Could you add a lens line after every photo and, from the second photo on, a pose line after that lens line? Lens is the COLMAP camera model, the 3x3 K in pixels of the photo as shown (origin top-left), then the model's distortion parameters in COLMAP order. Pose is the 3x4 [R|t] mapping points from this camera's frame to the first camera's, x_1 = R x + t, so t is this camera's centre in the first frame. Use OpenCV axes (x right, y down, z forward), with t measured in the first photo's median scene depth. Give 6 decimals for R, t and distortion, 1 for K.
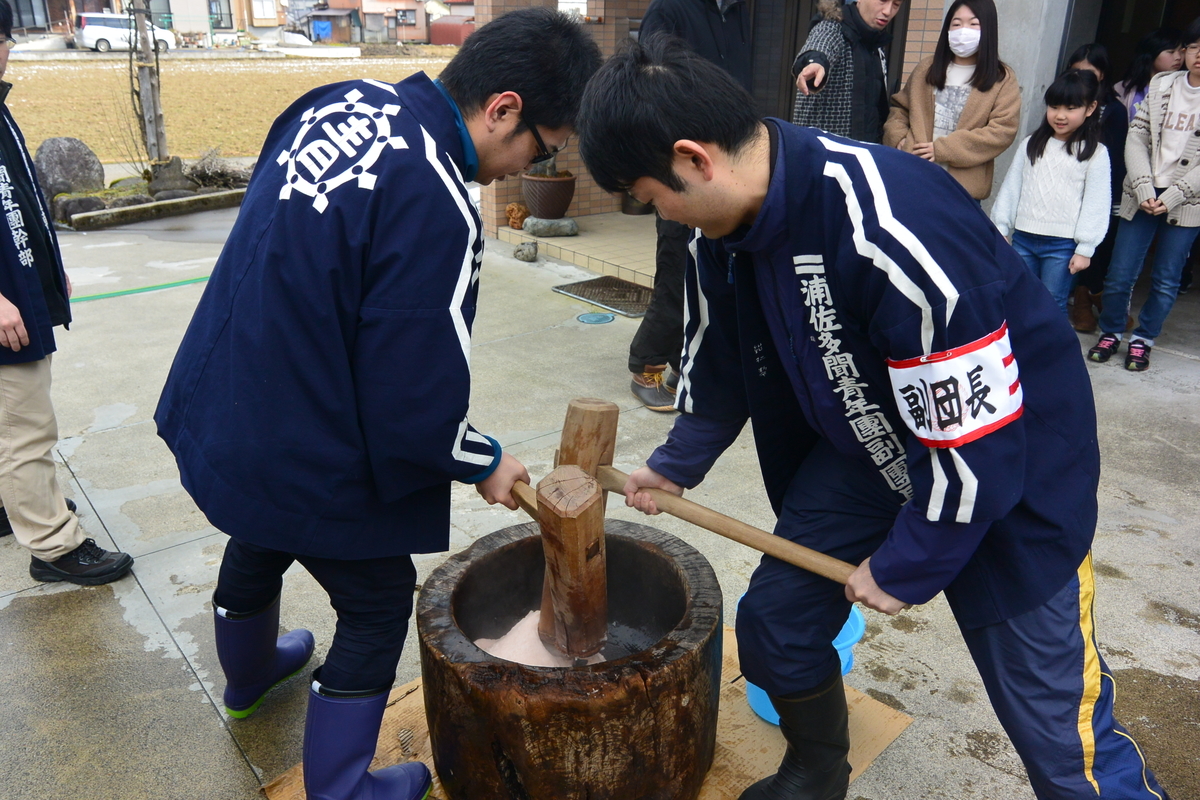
lens RADIAL K [[988.4, 0, 595.4], [0, 988.4, 404.4], [0, 0, 1]] dist [0.009679, 0.005953]
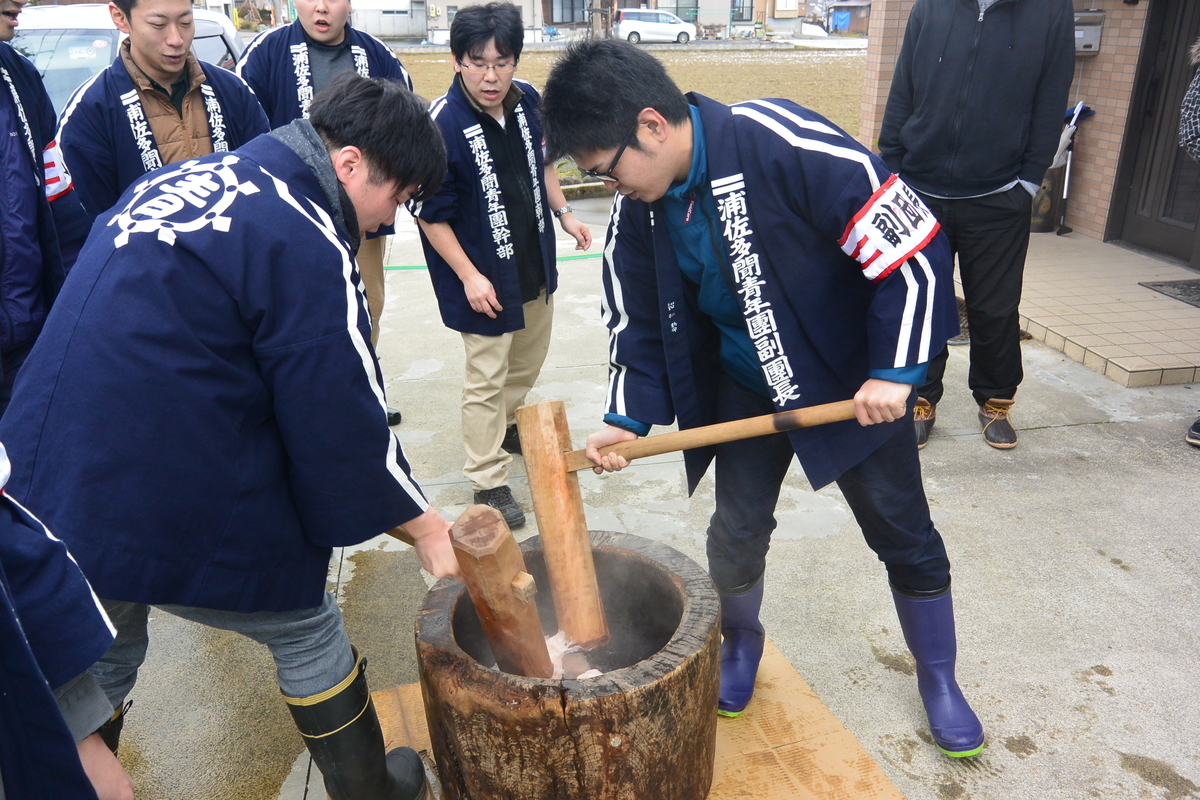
lens RADIAL K [[988.4, 0, 600.5], [0, 988.4, 401.8], [0, 0, 1]] dist [0.009679, 0.005953]
pose [[0.889454, 0.158349, -0.428717, 0.432348], [-0.155826, 0.986923, 0.041236, -0.065845], [0.429640, 0.030128, 0.902497, 0.104810]]
